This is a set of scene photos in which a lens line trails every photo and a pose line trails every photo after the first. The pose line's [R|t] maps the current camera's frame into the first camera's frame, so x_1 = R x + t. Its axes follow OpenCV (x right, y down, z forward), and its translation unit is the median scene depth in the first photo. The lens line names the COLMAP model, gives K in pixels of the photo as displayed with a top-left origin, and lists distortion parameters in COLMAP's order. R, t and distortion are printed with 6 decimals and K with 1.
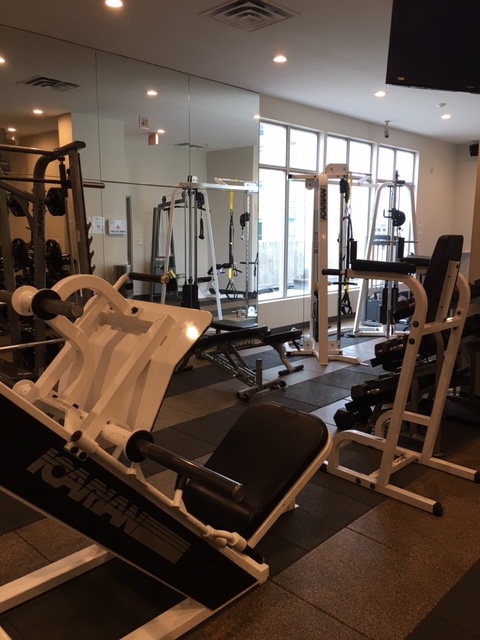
lens RADIAL K [[546.9, 0, 240.0], [0, 546.9, 320.0], [0, 0, 1]] dist [0.014054, 0.015891]
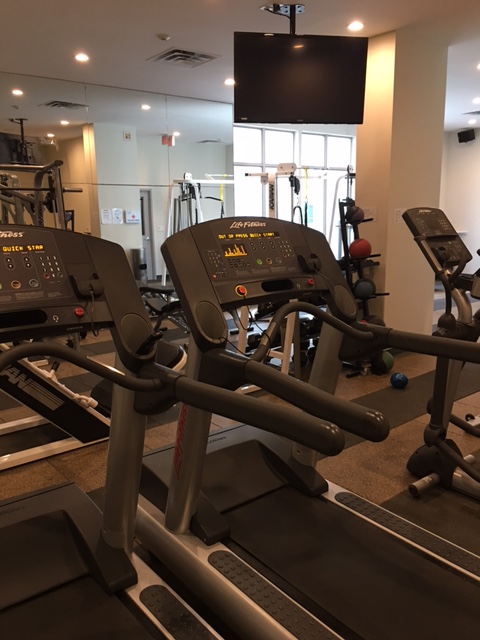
lens RADIAL K [[541.1, 0, 240.0], [0, 541.1, 320.0], [0, 0, 1]] dist [0.026344, -0.006111]
pose [[0.993193, 0.000485, -0.116475, 0.211647], [0.003326, 0.999465, 0.032523, 0.024160], [0.116429, -0.032689, 0.992661, -0.216062]]
